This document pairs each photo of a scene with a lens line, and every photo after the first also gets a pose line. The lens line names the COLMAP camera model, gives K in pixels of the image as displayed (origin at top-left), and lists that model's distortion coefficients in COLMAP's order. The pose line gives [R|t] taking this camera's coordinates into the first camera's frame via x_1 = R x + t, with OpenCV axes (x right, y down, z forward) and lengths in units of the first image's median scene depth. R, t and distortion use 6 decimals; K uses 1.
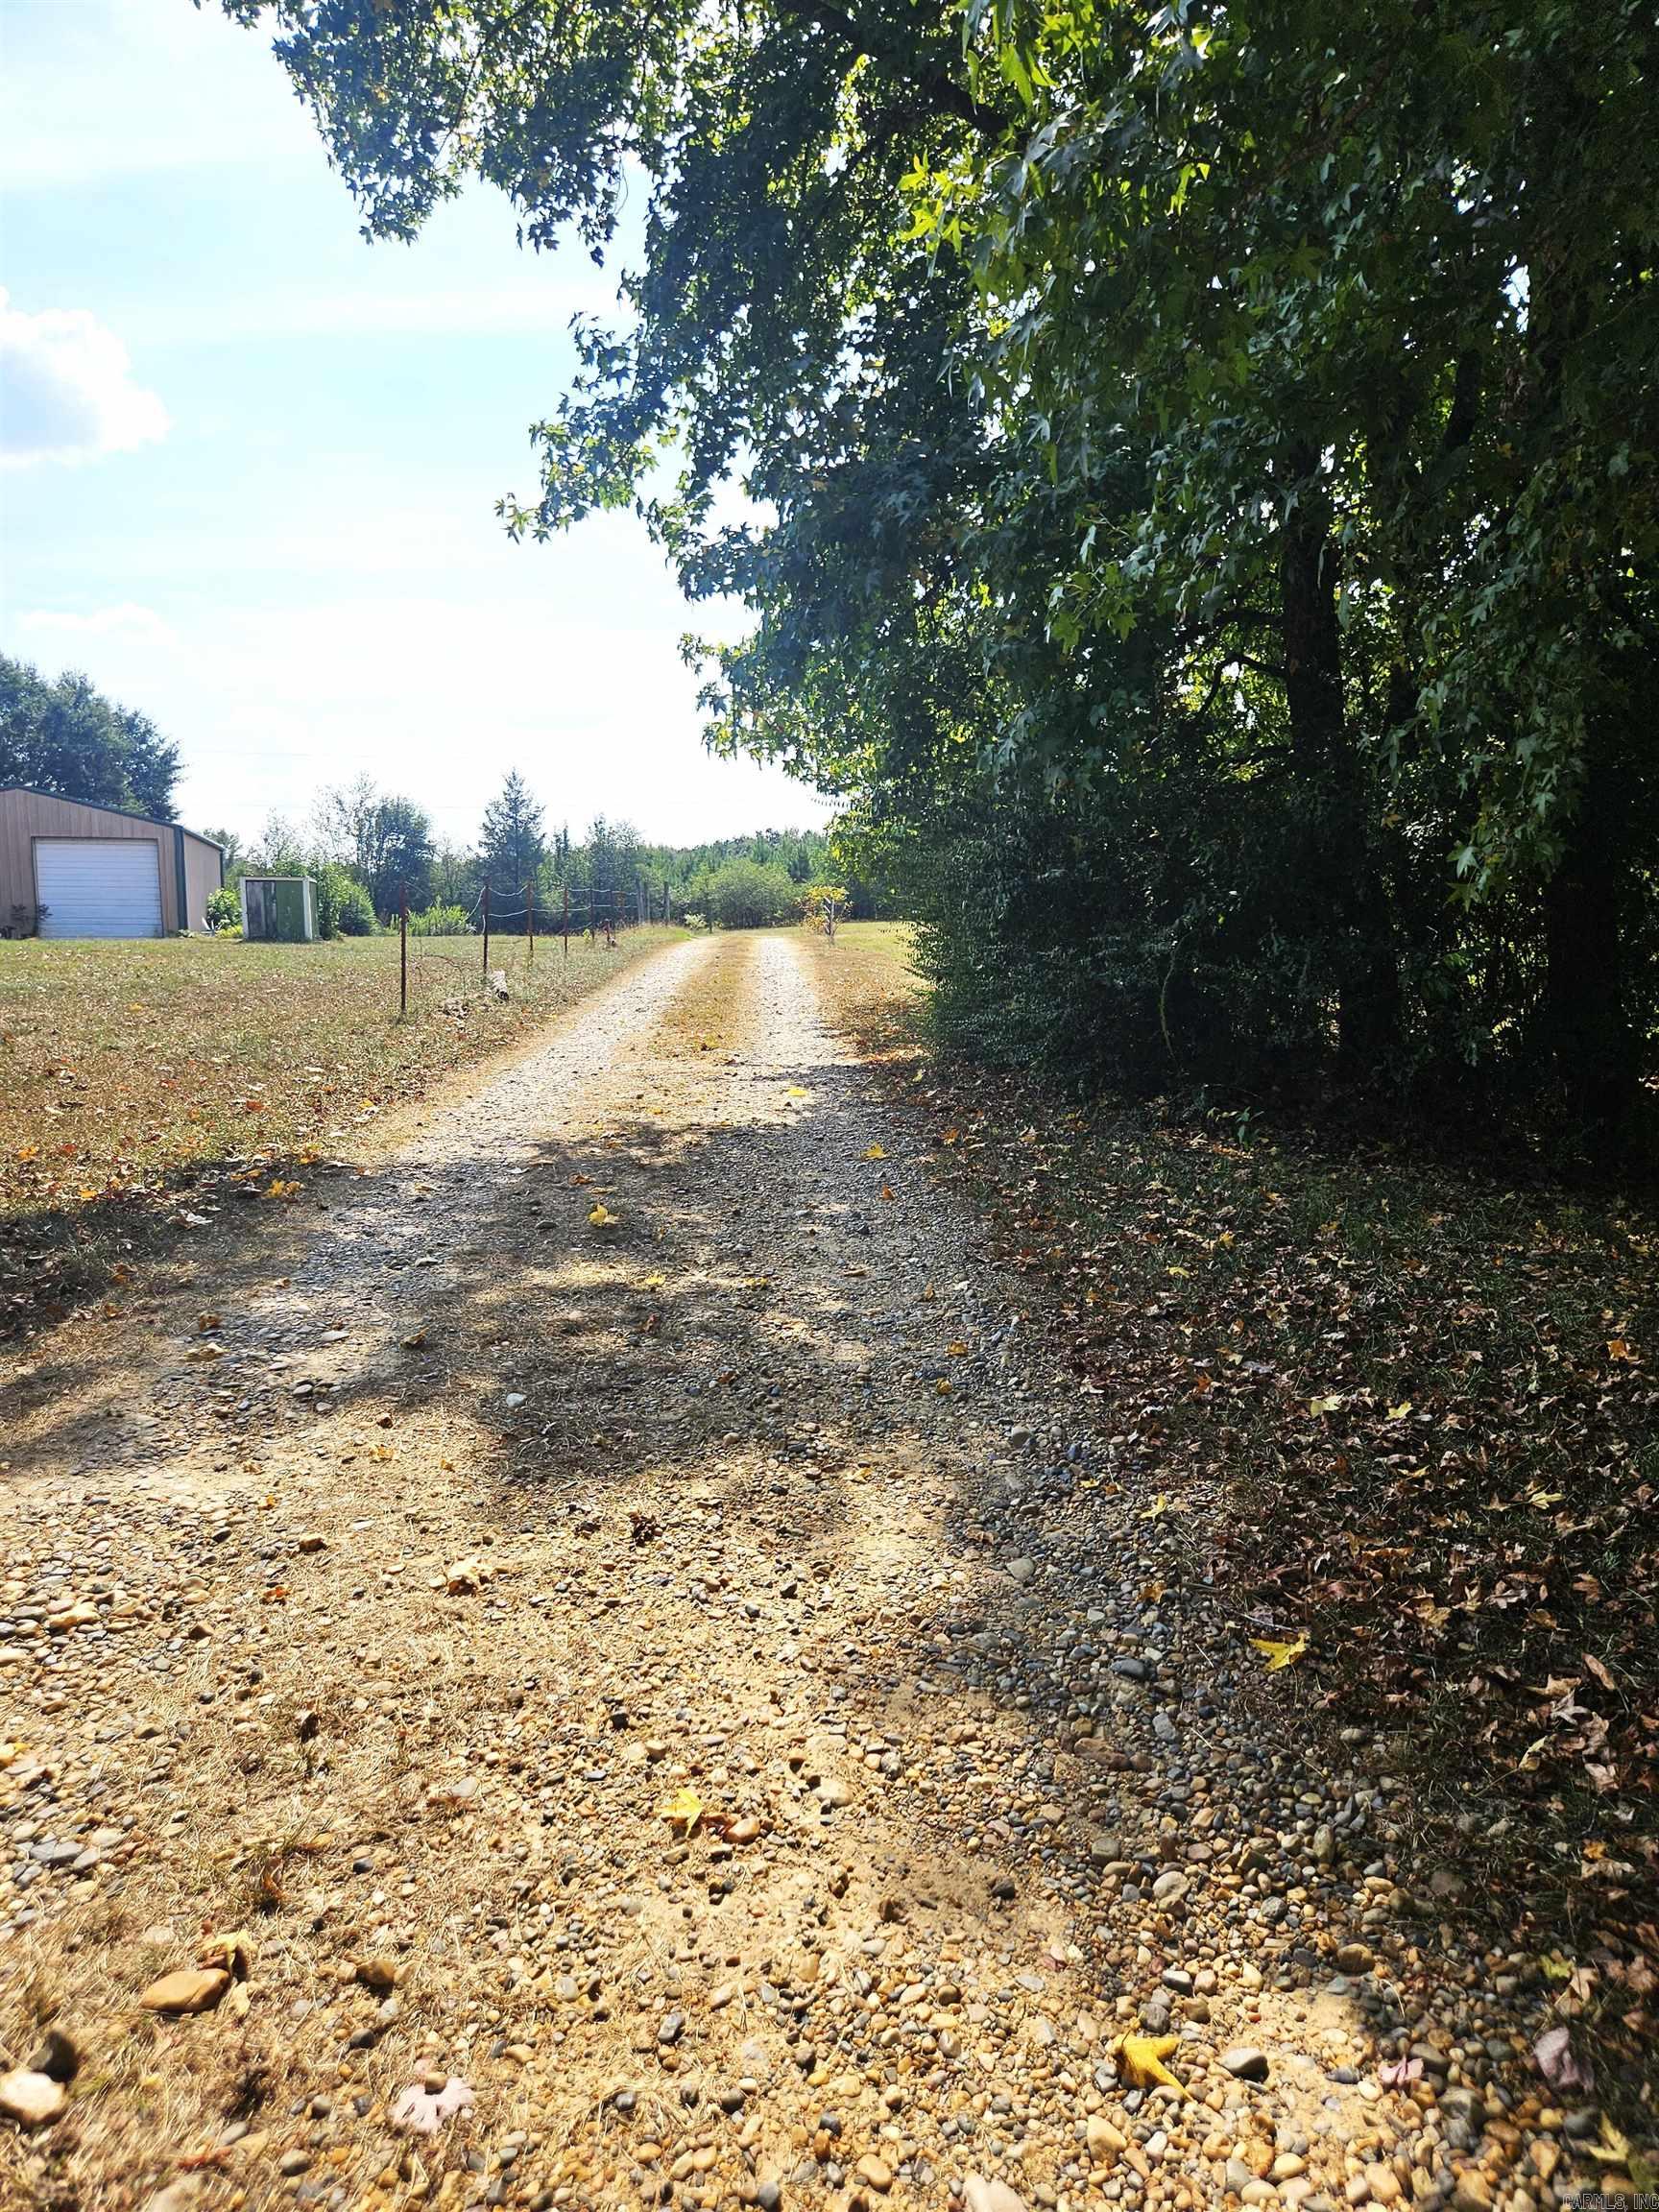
lens RADIAL K [[1518.7, 0, 829.5], [0, 1518.7, 1106.0], [0, 0, 1]] dist [0.071451, -0.071919]
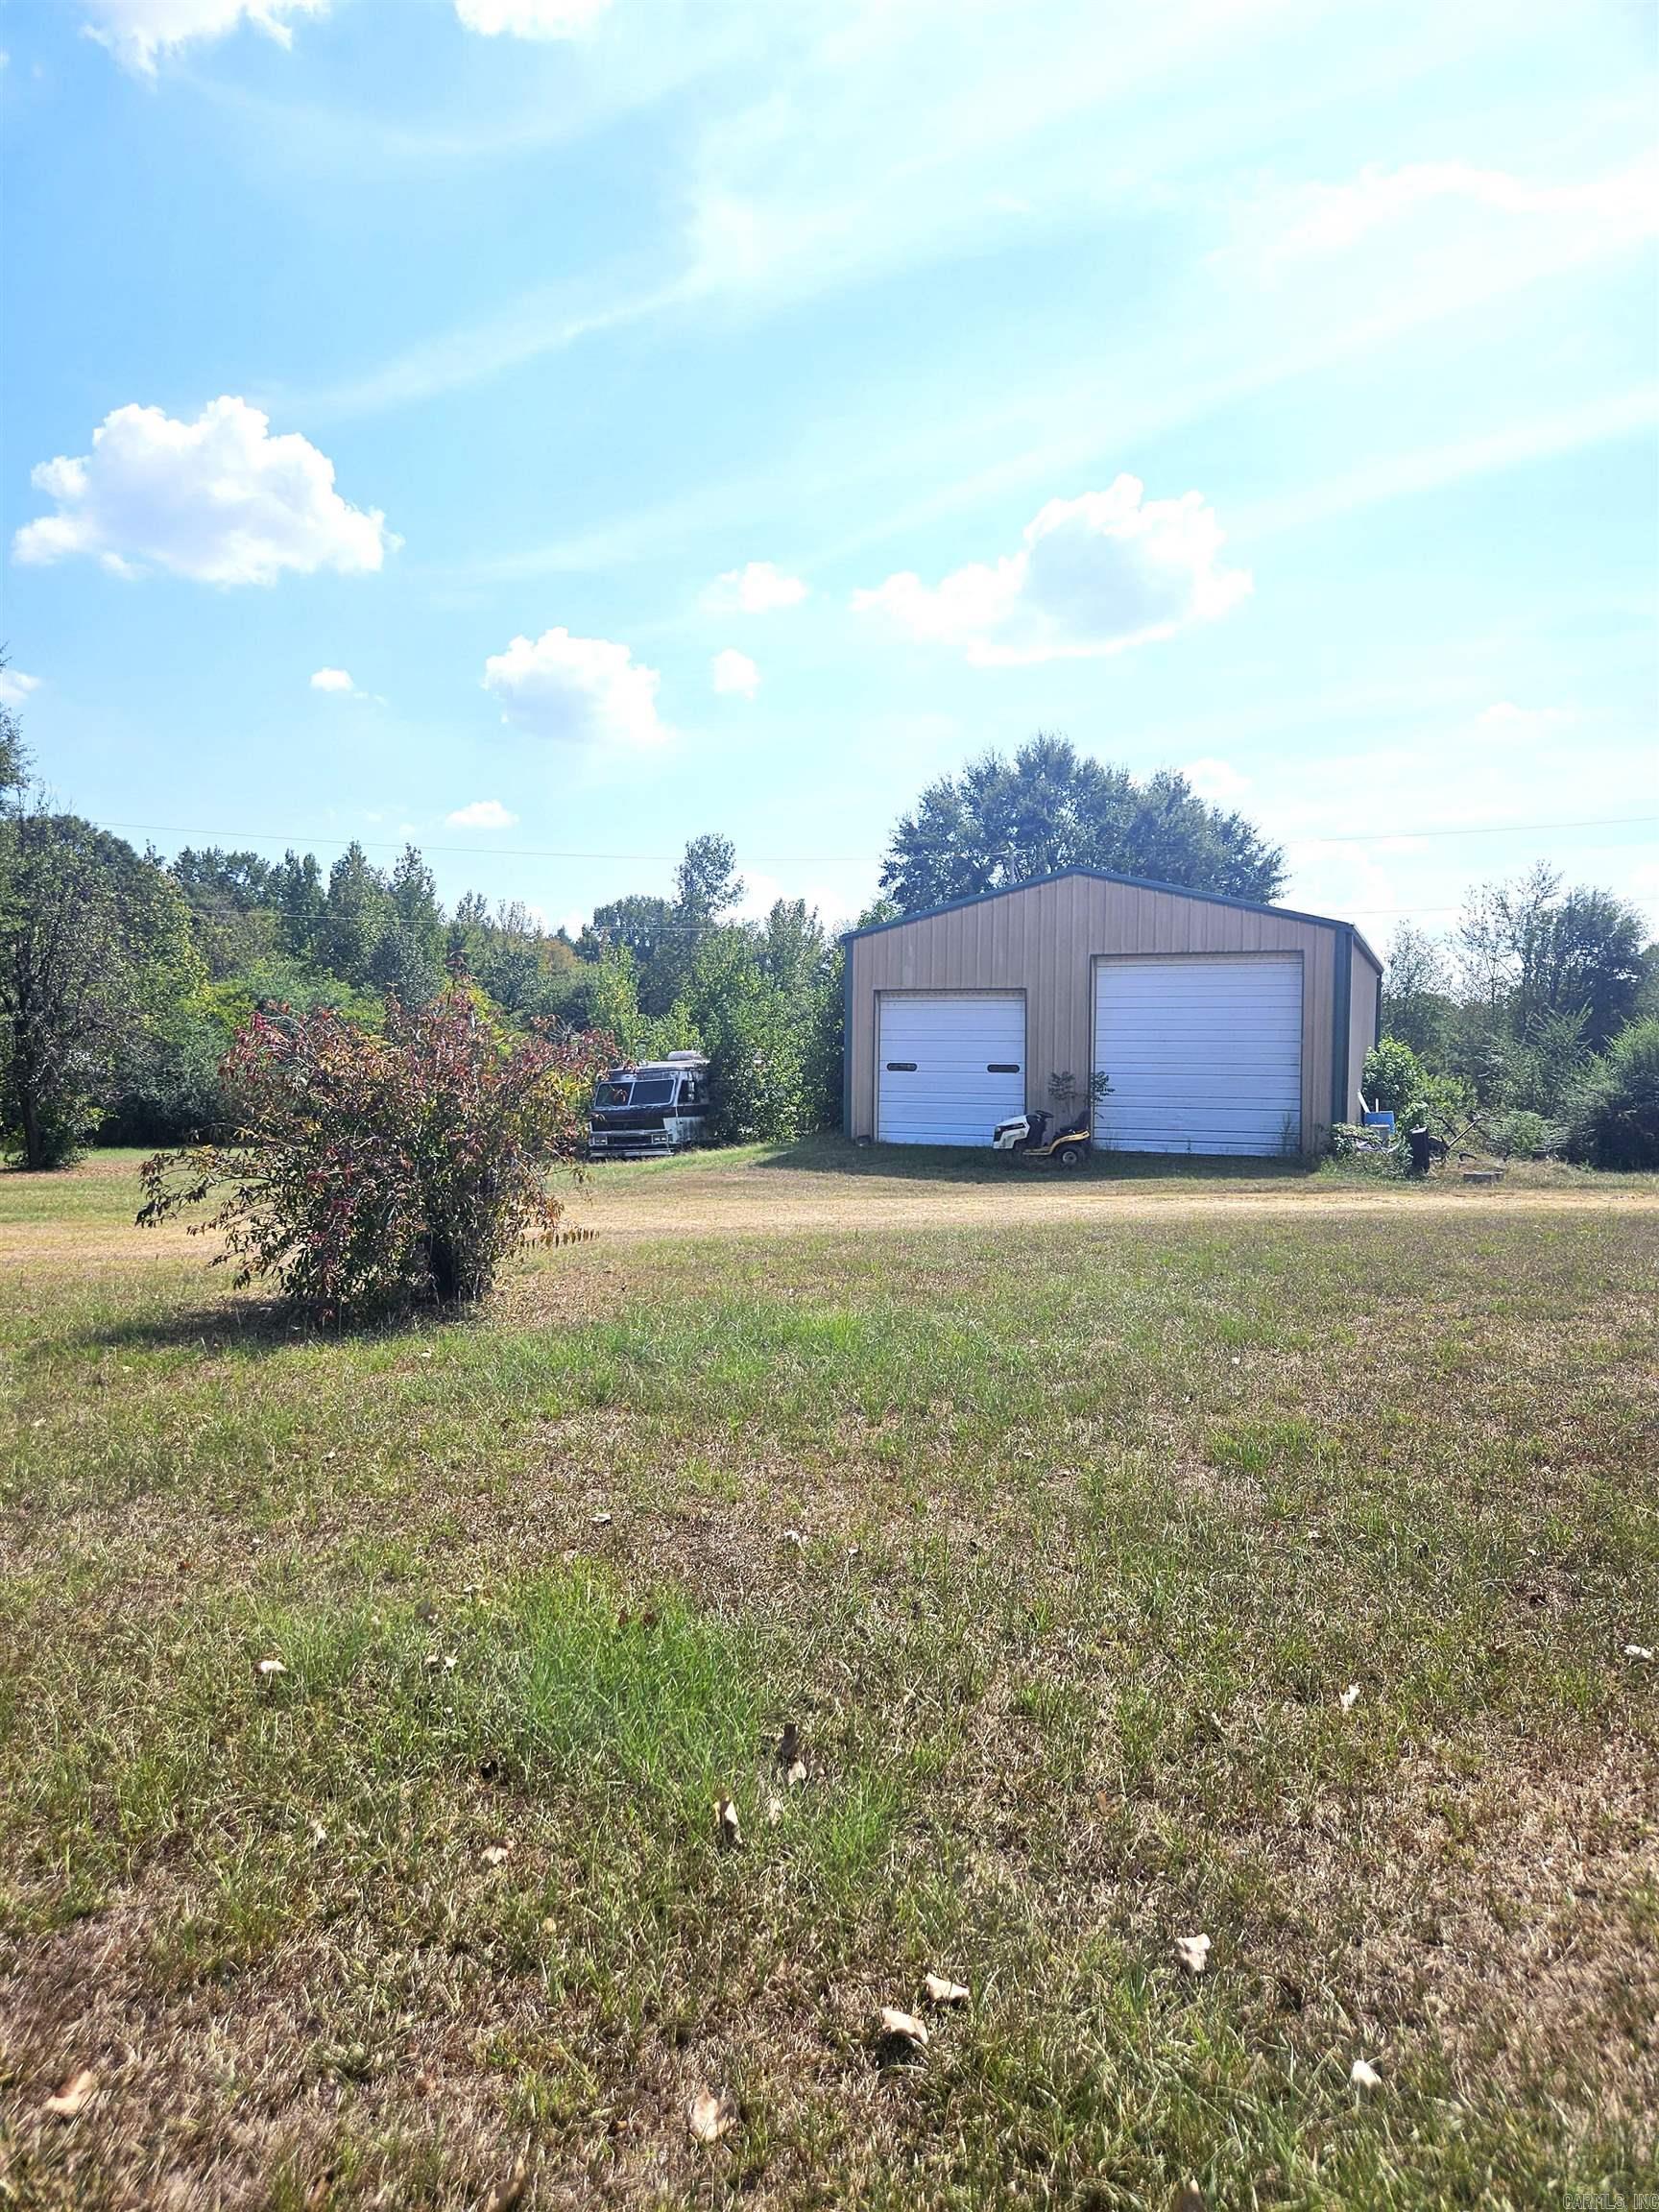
lens RADIAL K [[1518.7, 0, 829.5], [0, 1518.7, 1106.0], [0, 0, 1]] dist [0.071451, -0.071919]
pose [[0.791244, 0.026792, -0.610913, -0.128317], [-0.078427, 0.995235, -0.057931, -0.040737], [0.606451, 0.093750, 0.789575, 0.258699]]
